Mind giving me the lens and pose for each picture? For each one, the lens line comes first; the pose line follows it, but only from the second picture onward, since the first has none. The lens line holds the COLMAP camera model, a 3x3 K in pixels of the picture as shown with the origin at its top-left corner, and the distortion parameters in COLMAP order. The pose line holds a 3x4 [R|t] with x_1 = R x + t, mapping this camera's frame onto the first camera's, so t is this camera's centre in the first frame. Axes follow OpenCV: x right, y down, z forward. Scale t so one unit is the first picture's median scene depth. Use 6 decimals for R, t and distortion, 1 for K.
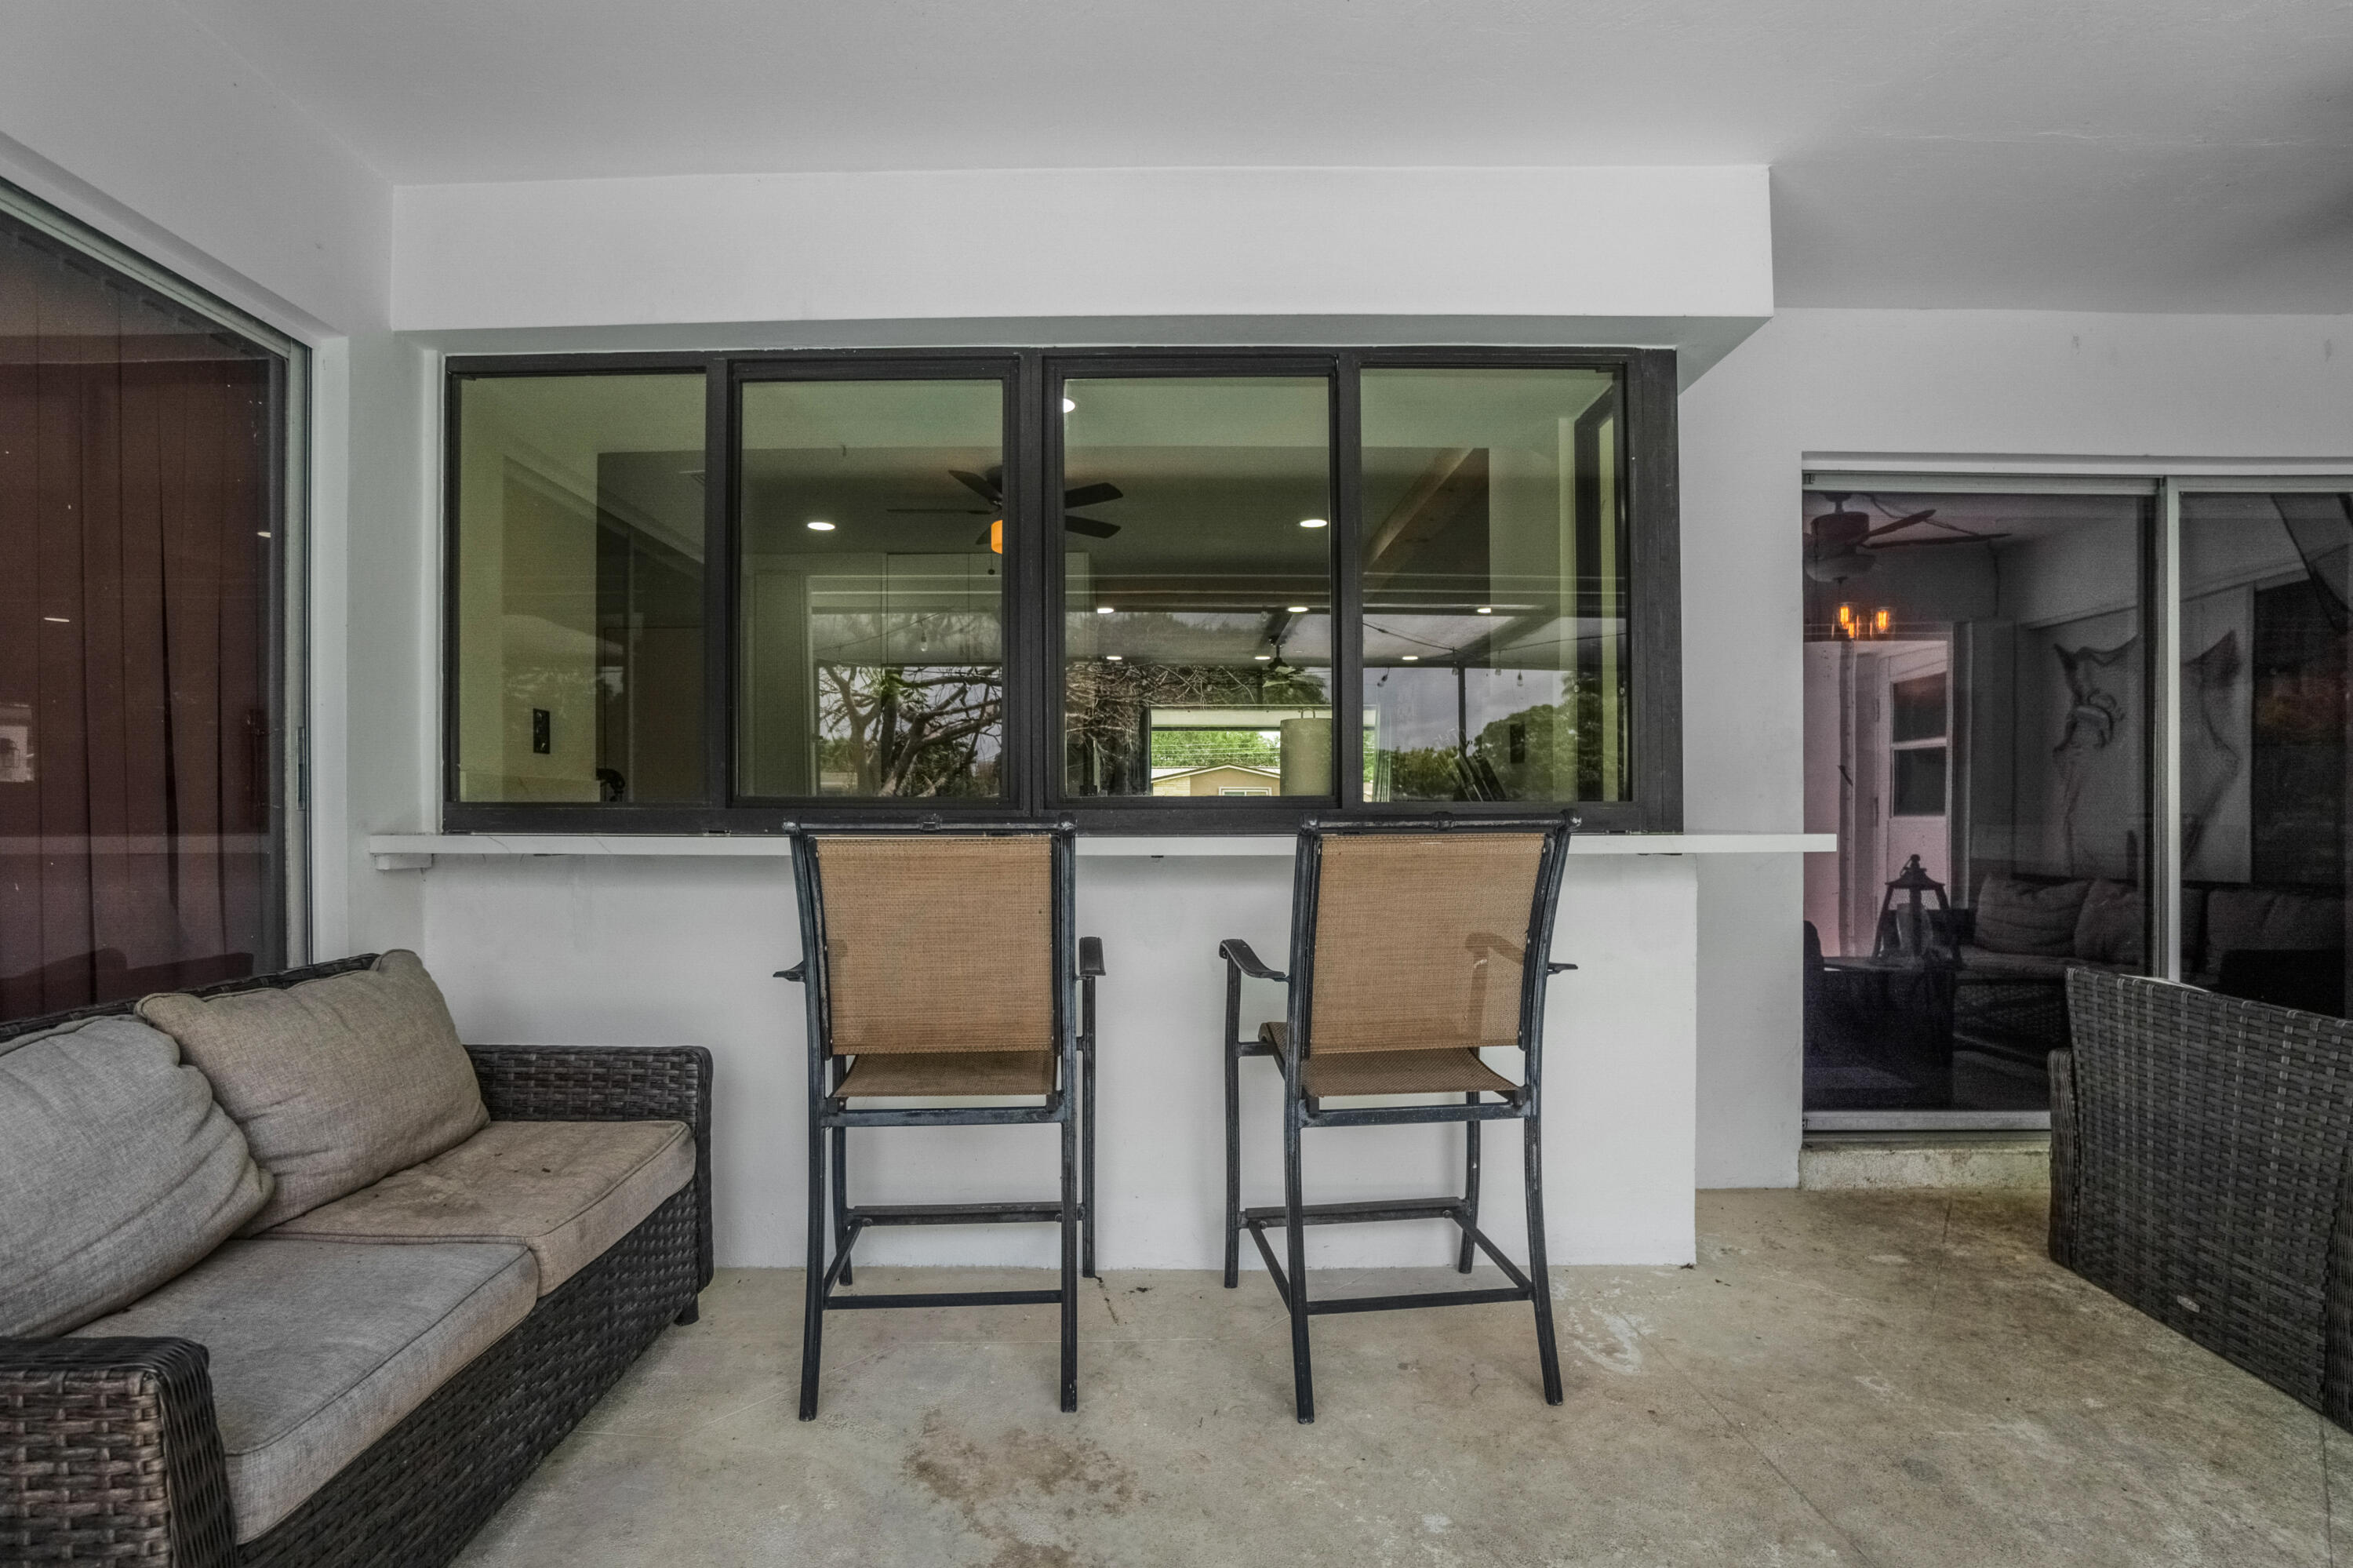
lens RADIAL K [[1086.2, 0, 1155.7], [0, 1086.2, 803.1], [0, 0, 1]] dist [-0.029066, 0.000415]
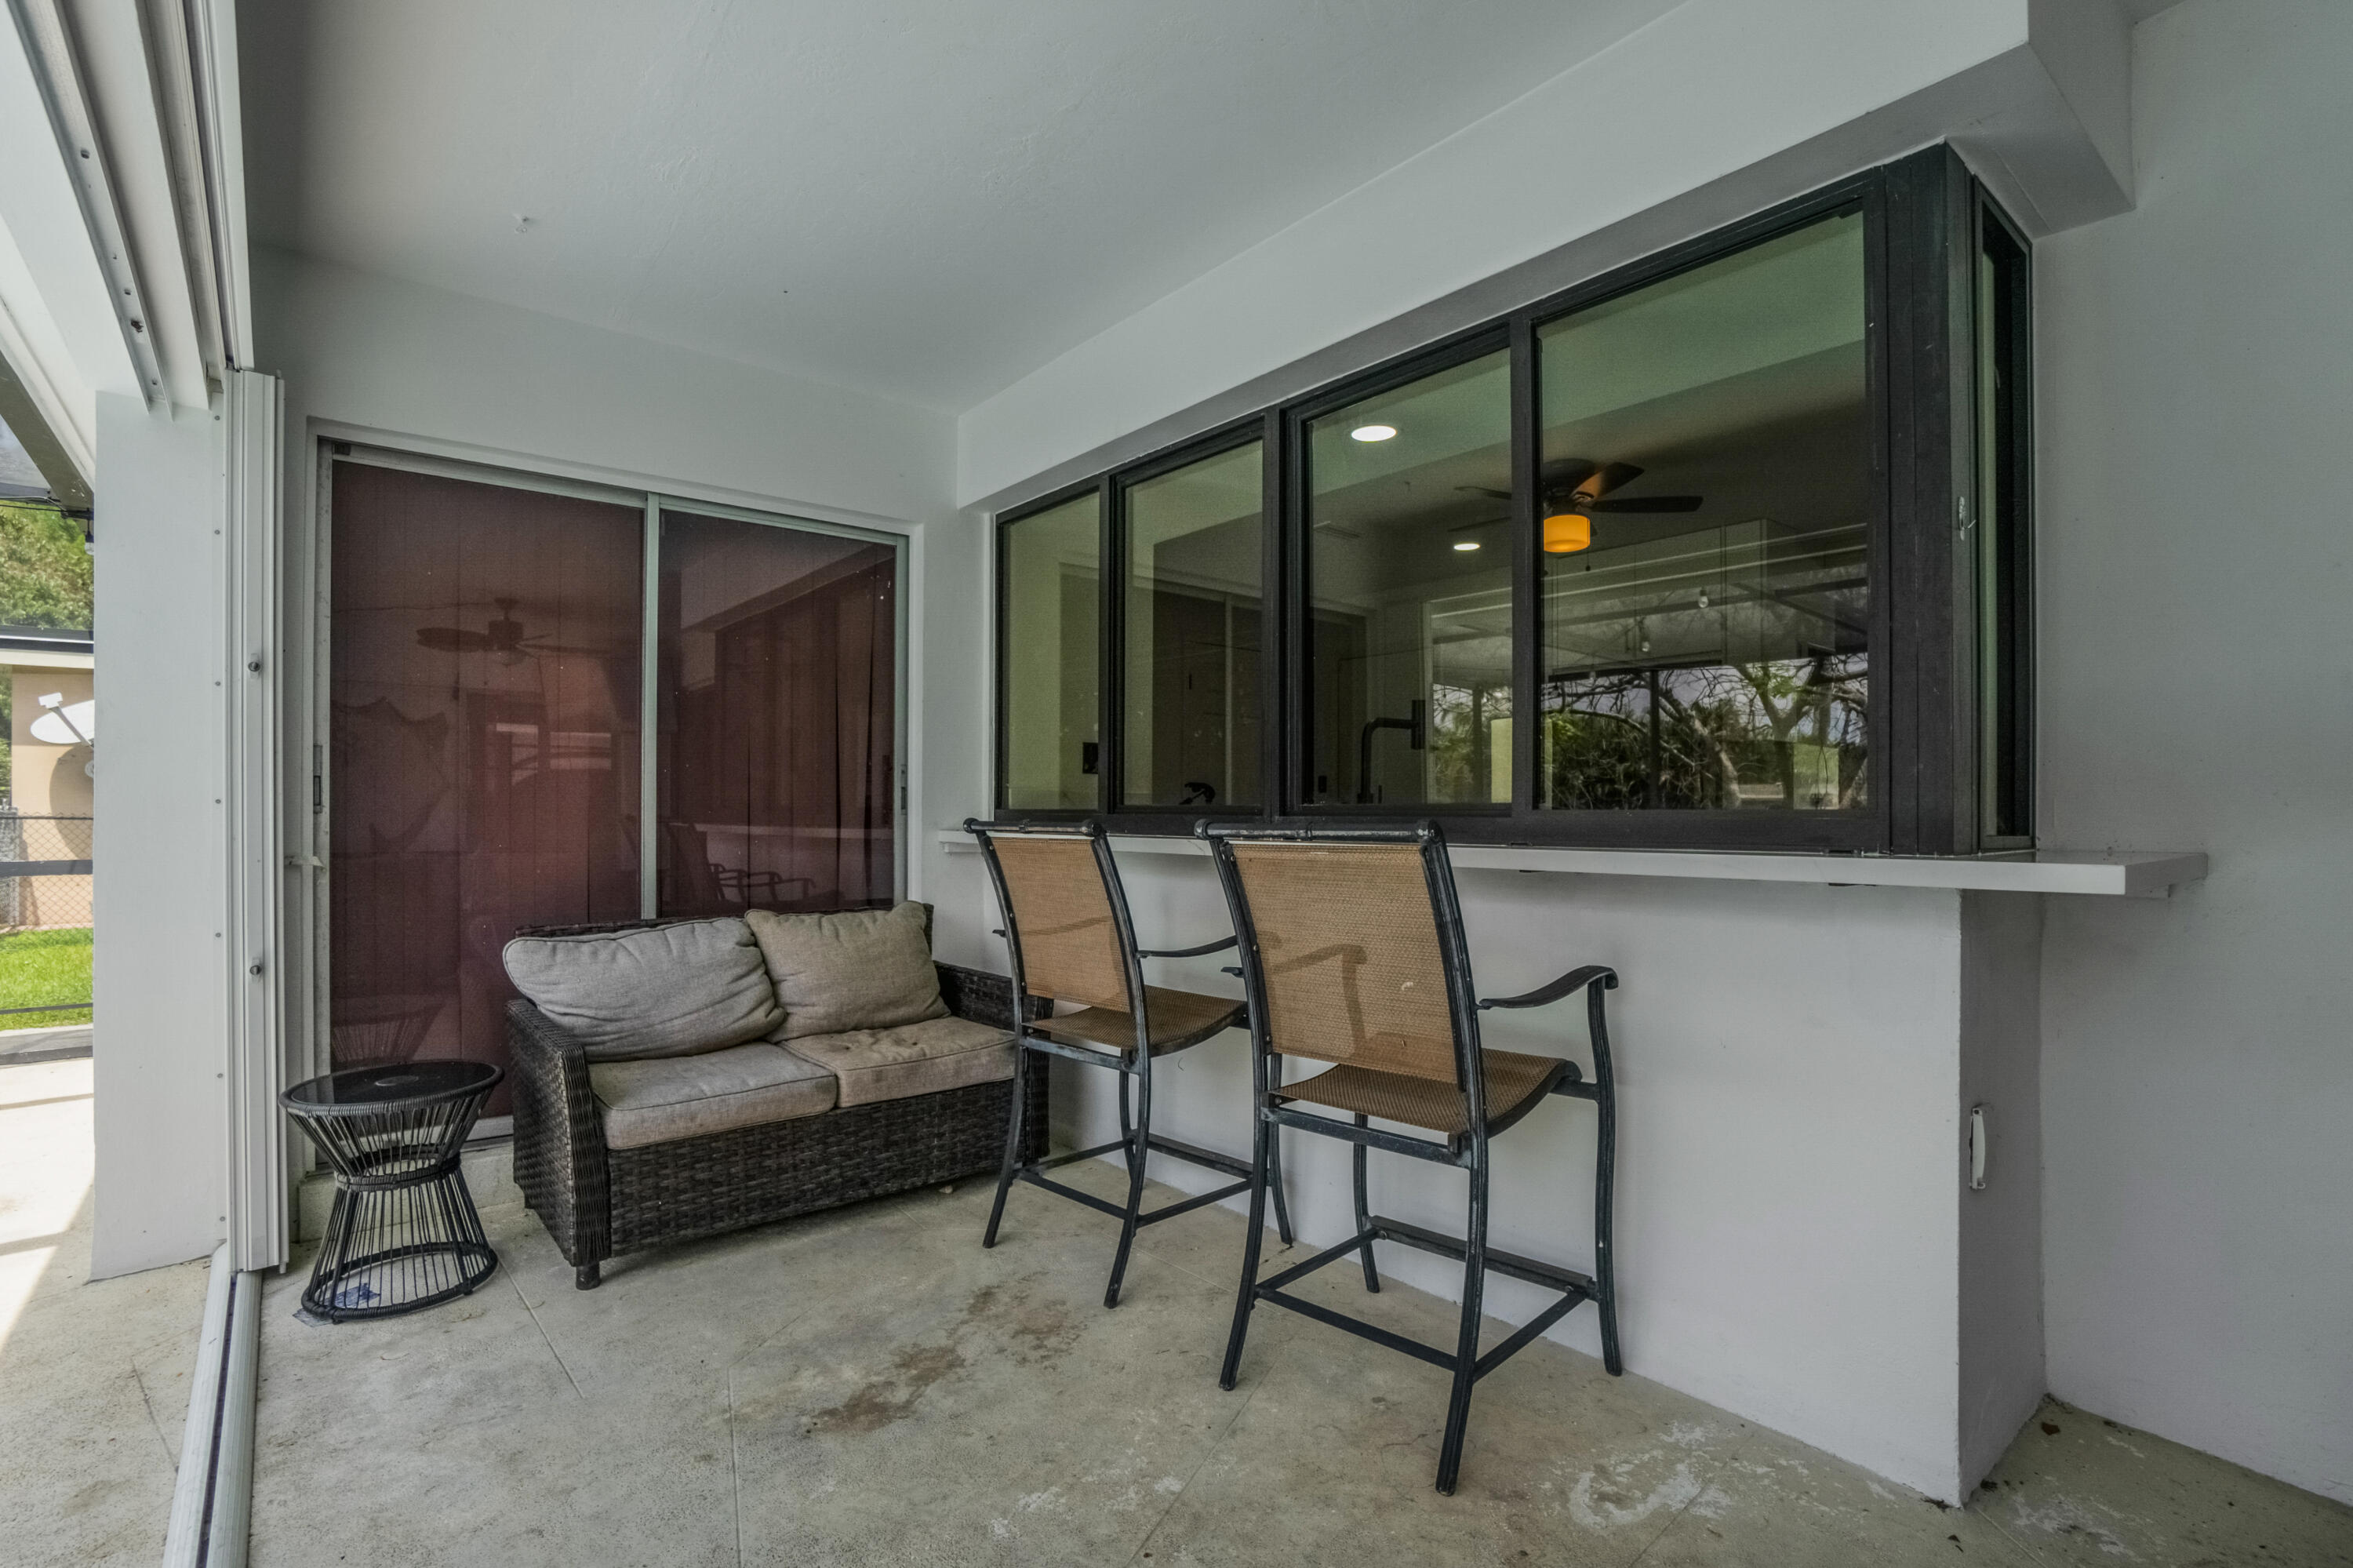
lens RADIAL K [[1151.5, 0, 1236.8], [0, 1151.5, 809.3], [0, 0, 1]] dist [0.000892, 0.000058]
pose [[0.646386, 0.000631, -0.763011, 0.940158], [-0.003025, 0.999994, -0.001735, 0.000101], [0.763005, 0.003430, 0.646384, 0.243114]]
